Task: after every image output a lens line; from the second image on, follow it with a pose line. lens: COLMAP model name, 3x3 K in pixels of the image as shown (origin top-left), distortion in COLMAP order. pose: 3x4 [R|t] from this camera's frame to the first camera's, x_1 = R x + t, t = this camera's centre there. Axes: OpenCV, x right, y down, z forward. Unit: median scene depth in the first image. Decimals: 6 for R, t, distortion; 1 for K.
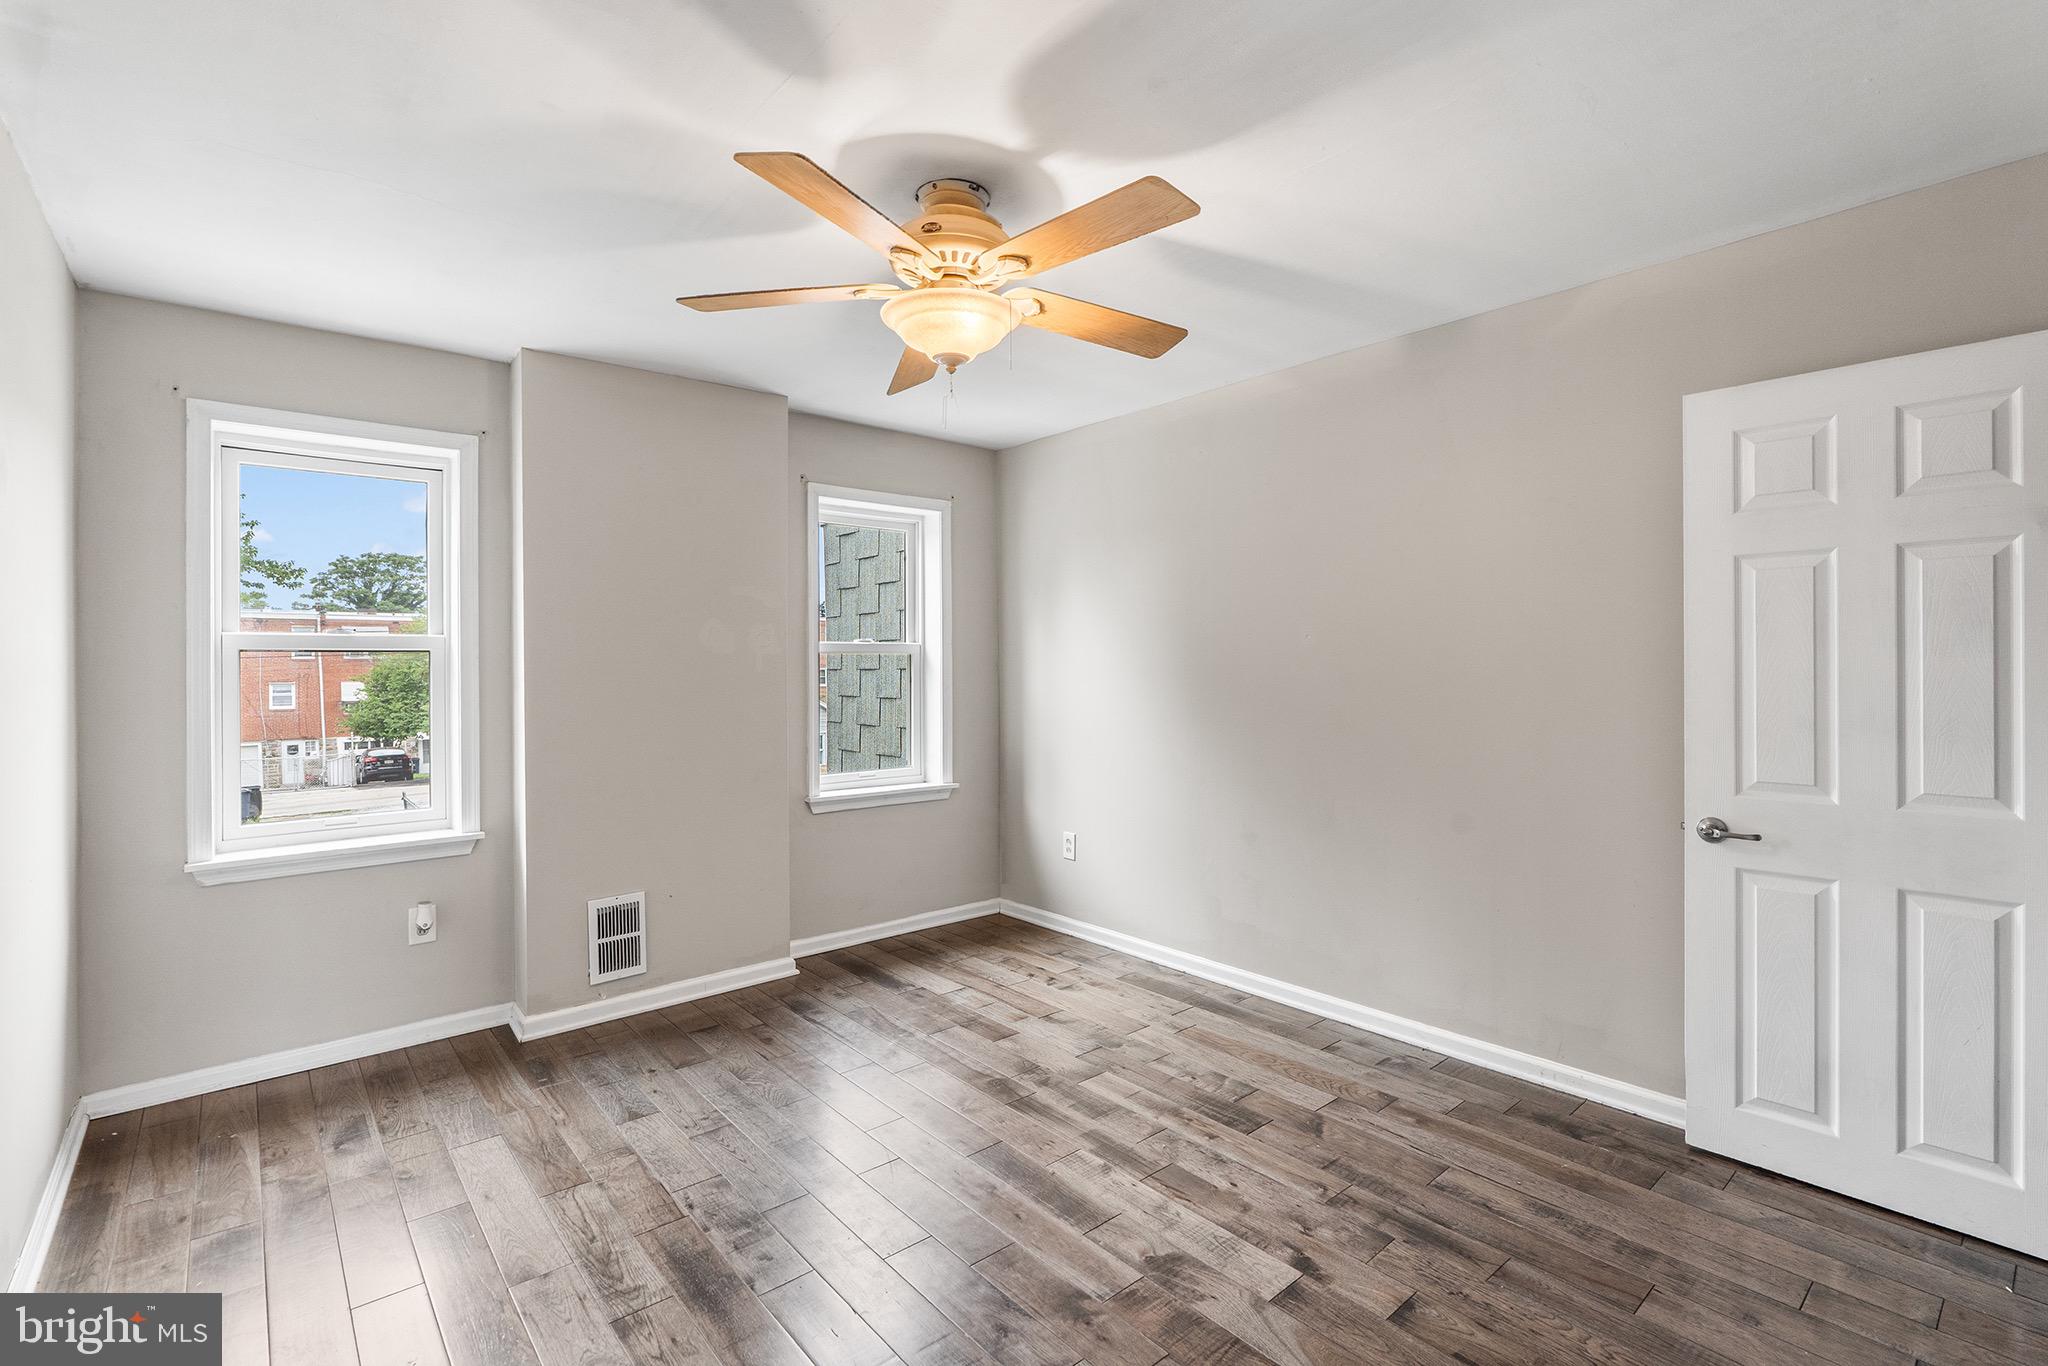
lens RADIAL K [[923.3, 0, 1017.8], [0, 923.3, 667.5], [0, 0, 1]] dist [-0.011927, 0.005171]
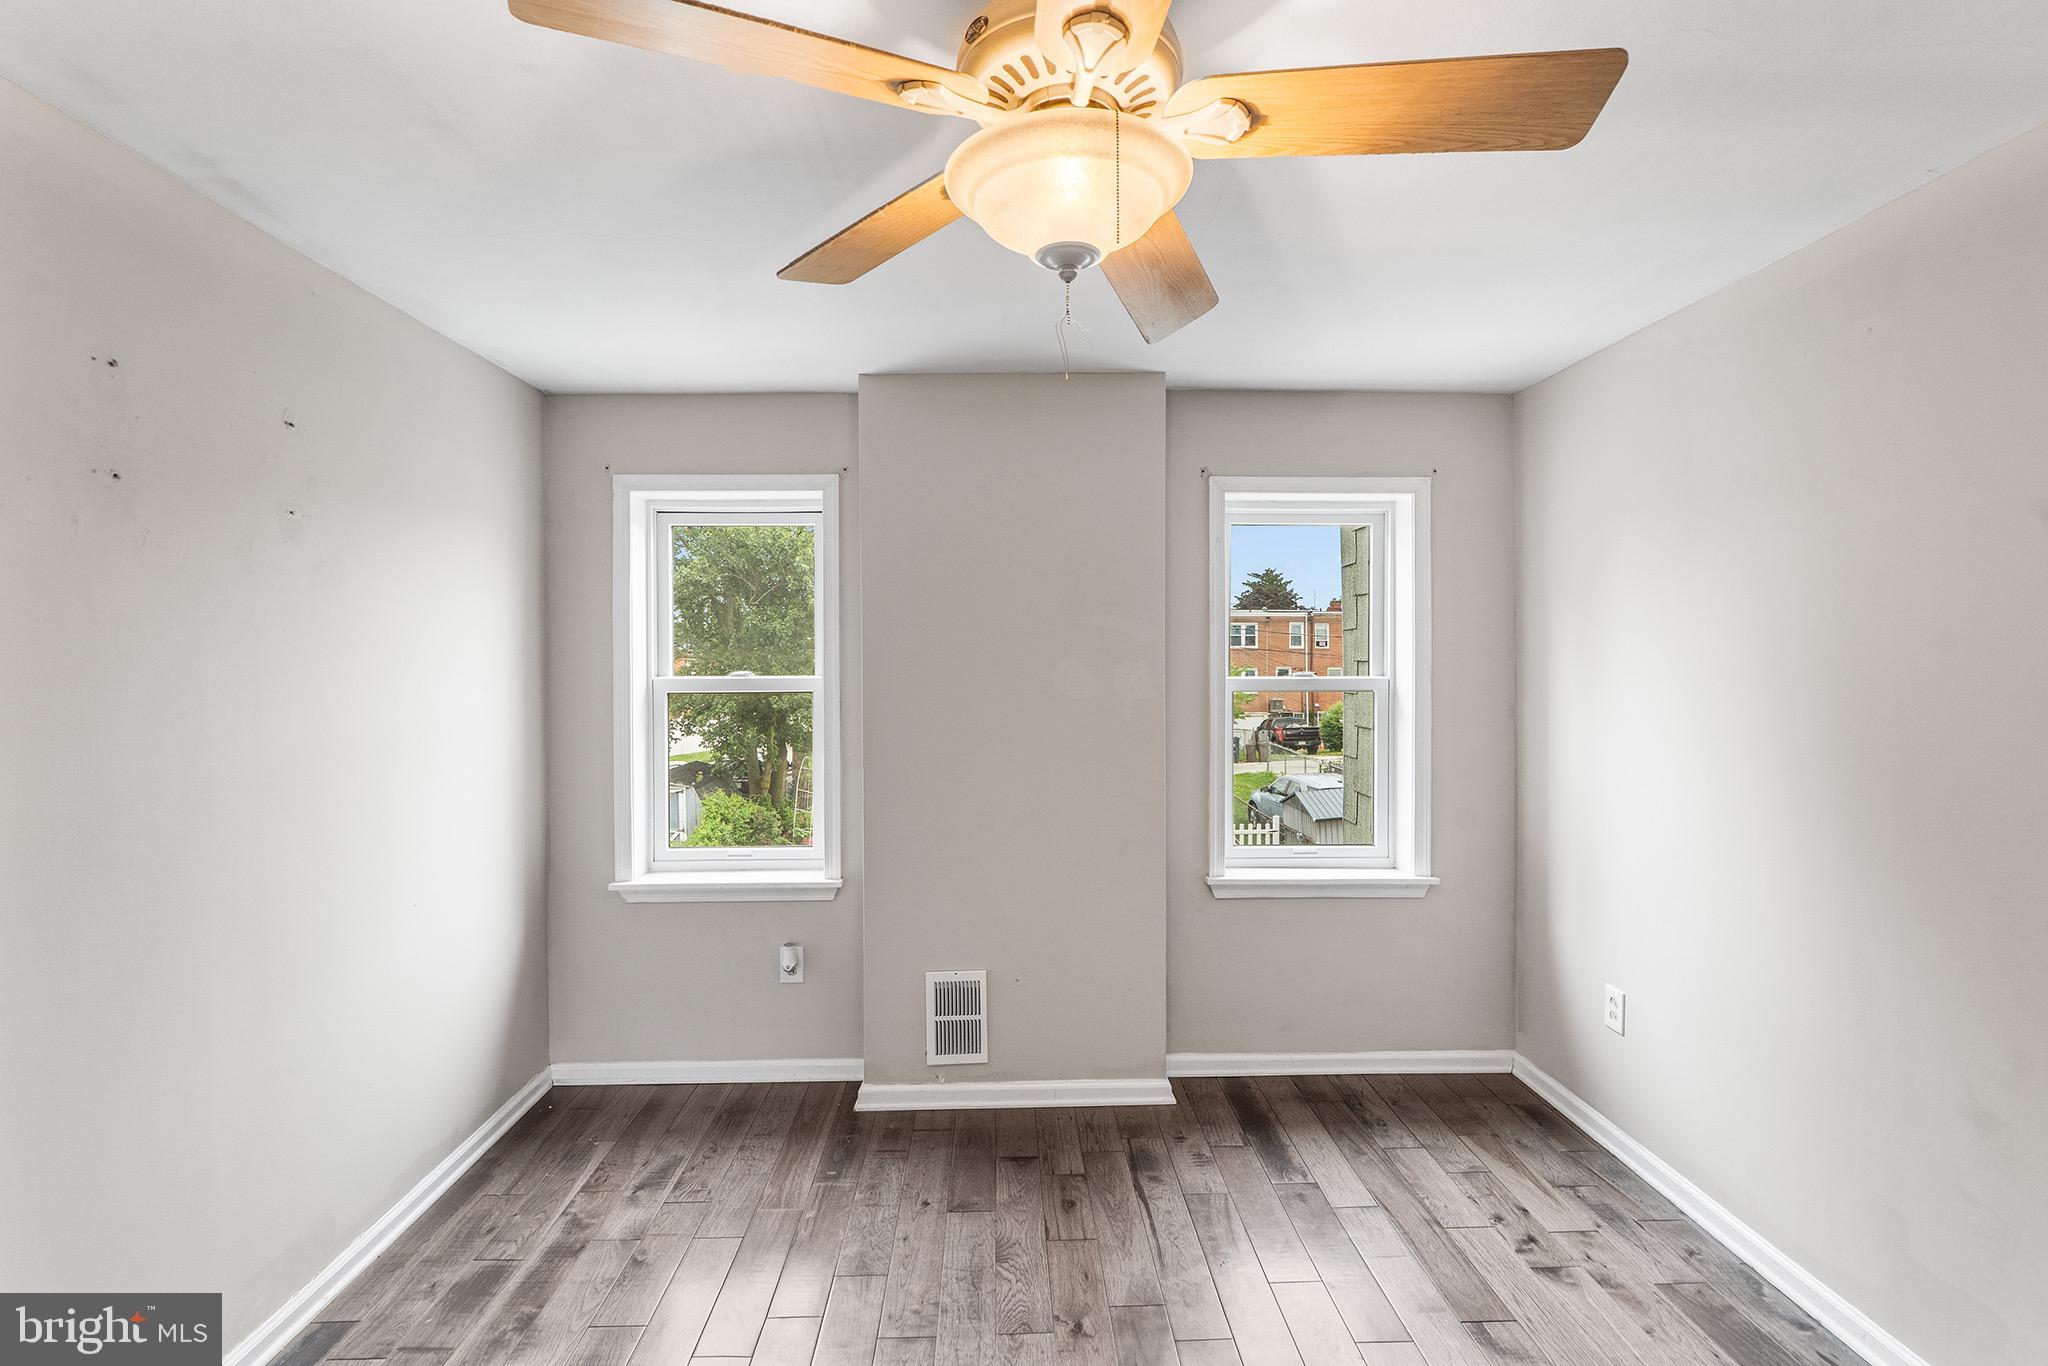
lens RADIAL K [[923.3, 0, 1017.8], [0, 923.3, 667.5], [0, 0, 1]] dist [-0.011927, 0.005171]
pose [[0.777837, 0.010711, -0.628374, 0.168762], [-0.003872, 0.999917, 0.012250, -0.057122], [0.628454, -0.007096, 0.777815, 0.343923]]
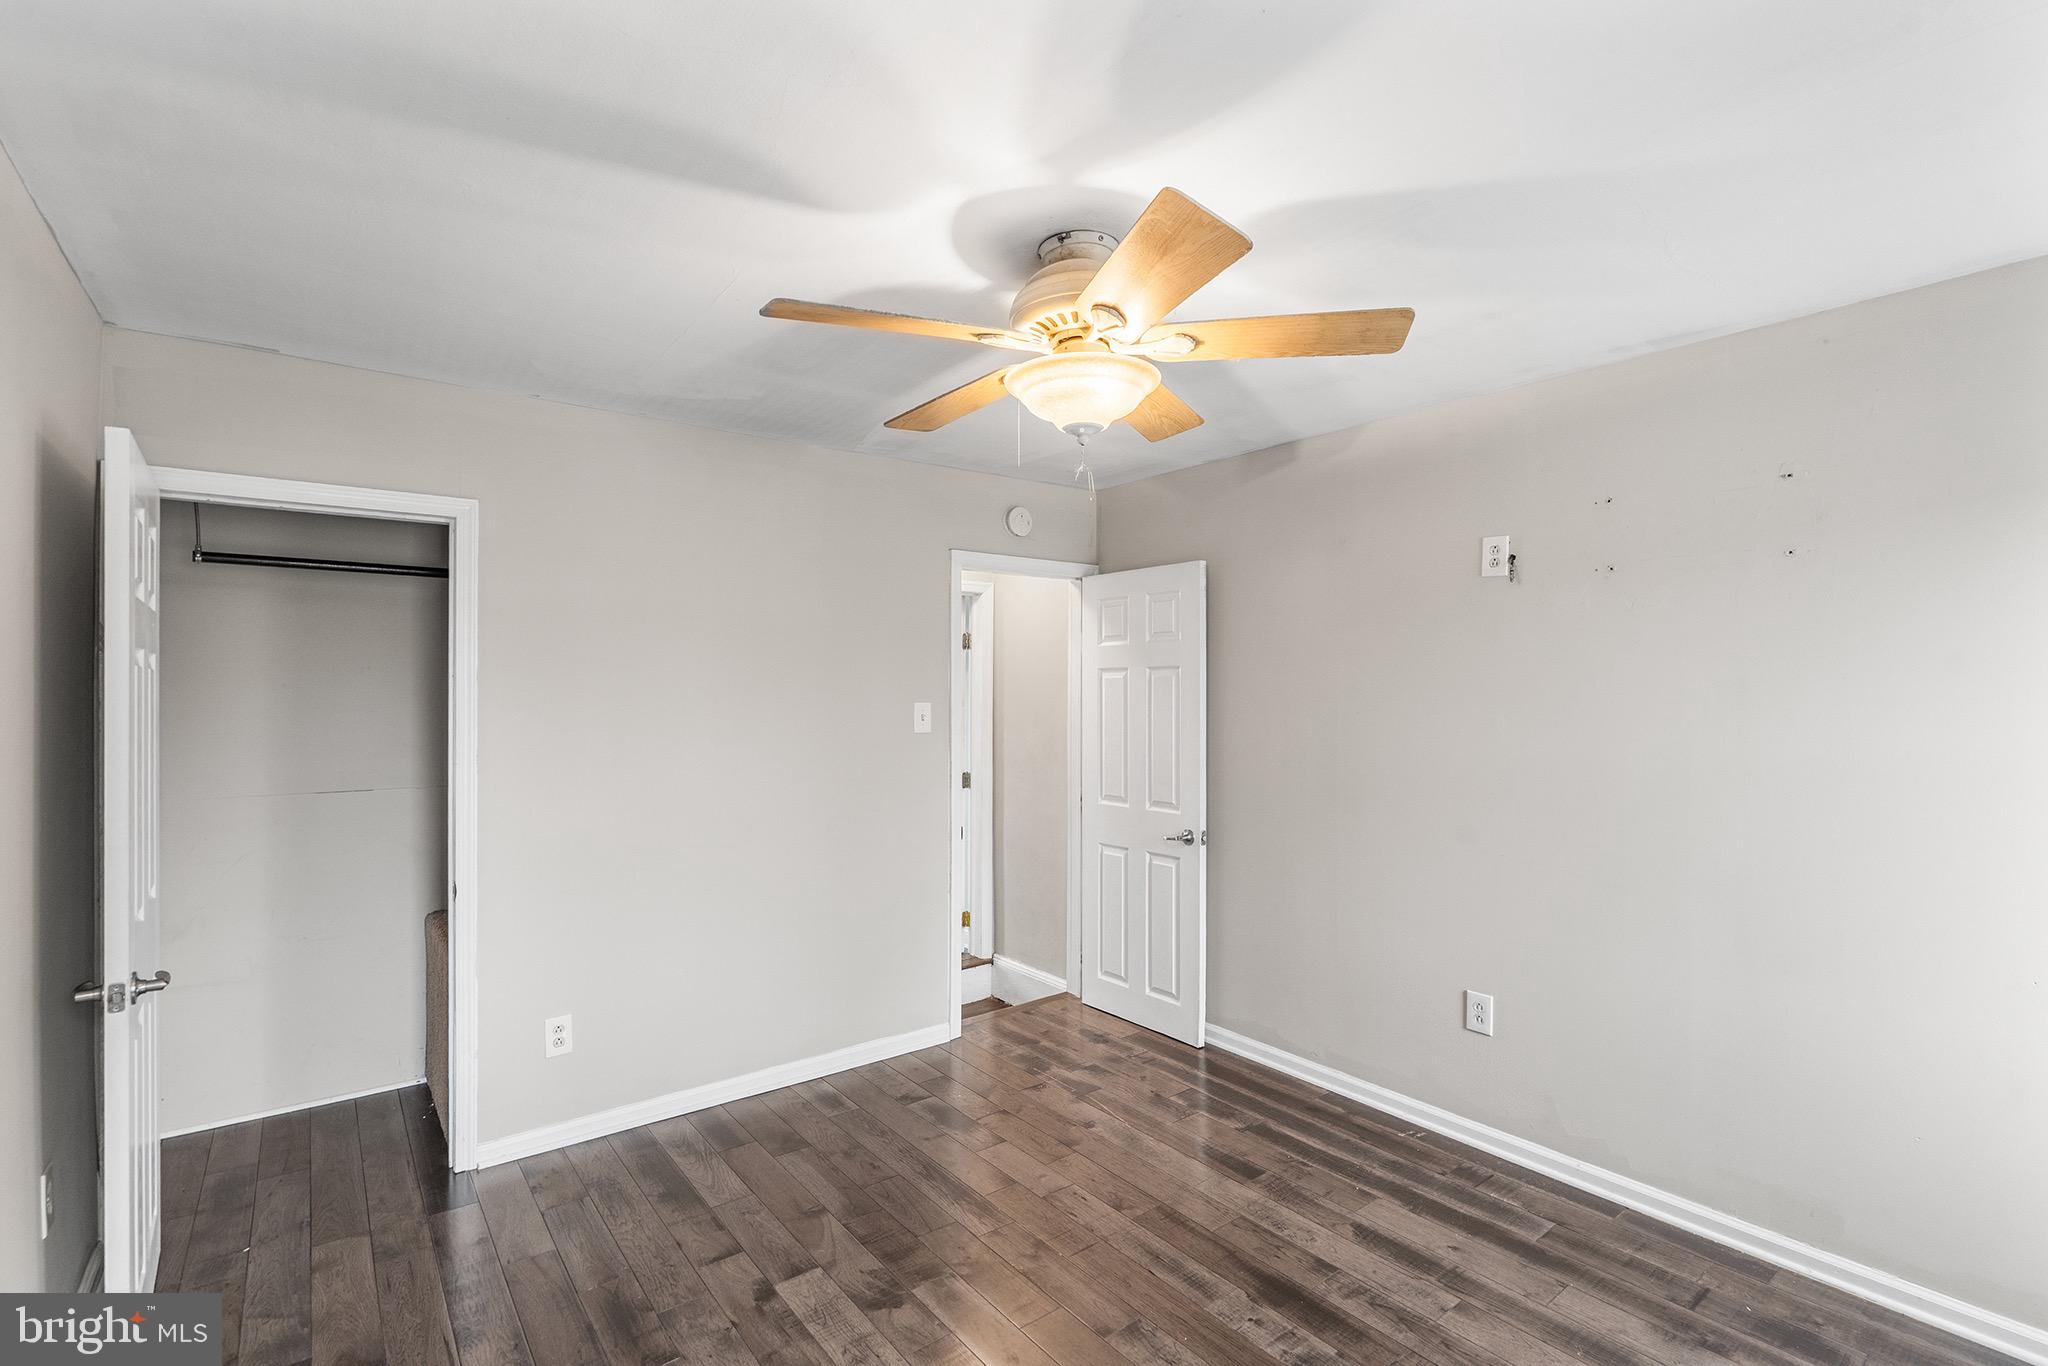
lens RADIAL K [[930.2, 0, 1019.1], [0, 930.2, 673.2], [0, 0, 1]] dist [-0.001016, 0.000102]
pose [[-0.998953, 0.009729, 0.044713, -0.033983], [0.009417, 0.999930, -0.007184, -0.059483], [-0.044779, -0.006756, -0.998974, 1.233611]]
